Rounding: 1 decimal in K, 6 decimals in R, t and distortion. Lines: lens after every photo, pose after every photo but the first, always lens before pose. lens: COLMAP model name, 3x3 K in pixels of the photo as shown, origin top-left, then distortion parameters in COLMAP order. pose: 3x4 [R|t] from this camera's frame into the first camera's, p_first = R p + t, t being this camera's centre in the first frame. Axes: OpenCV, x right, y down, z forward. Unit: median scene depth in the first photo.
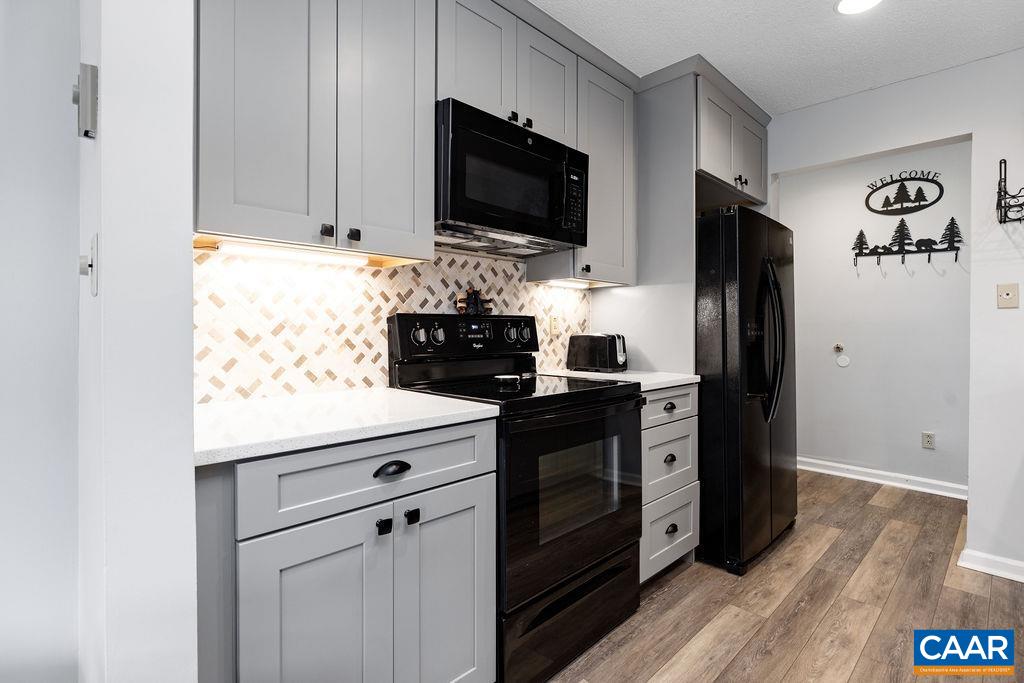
lens RADIAL K [[499.5, 0, 511.7], [0, 499.5, 339.3], [0, 0, 1]] dist [-0.000047, -0.000145]
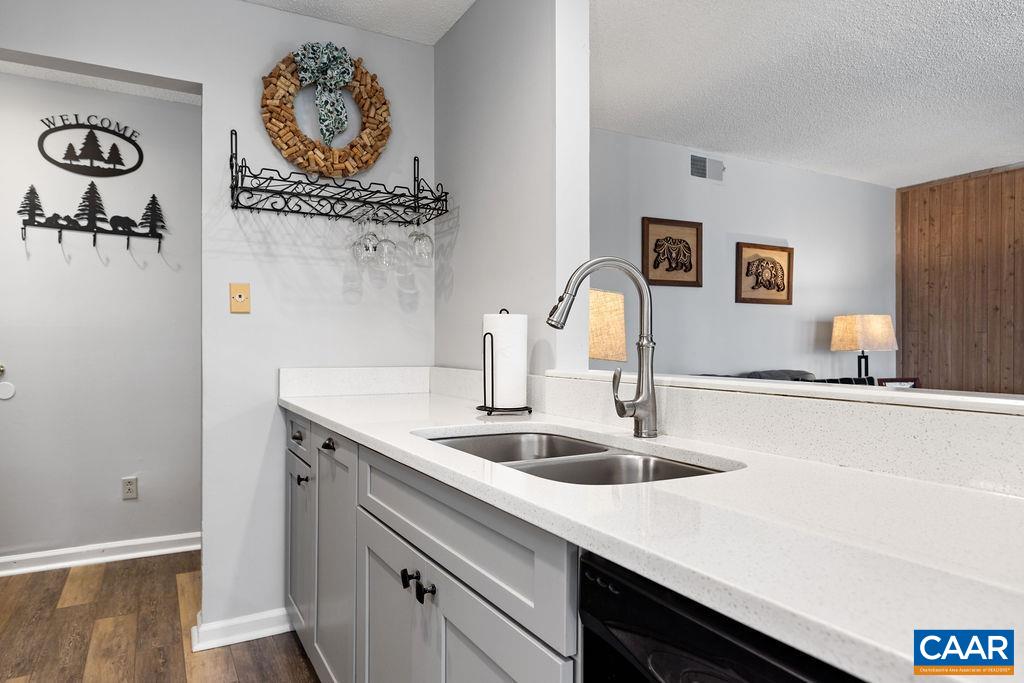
lens RADIAL K [[651.4, 0, 512.0], [0, 651.4, 341.5], [0, 0, 1]] dist [0.023942, -0.003341]
pose [[0.275755, -0.004364, 0.961218, 0.052592], [0.020758, 0.999784, -0.001416, -0.002936], [-0.961004, 0.020344, 0.275786, 0.183007]]
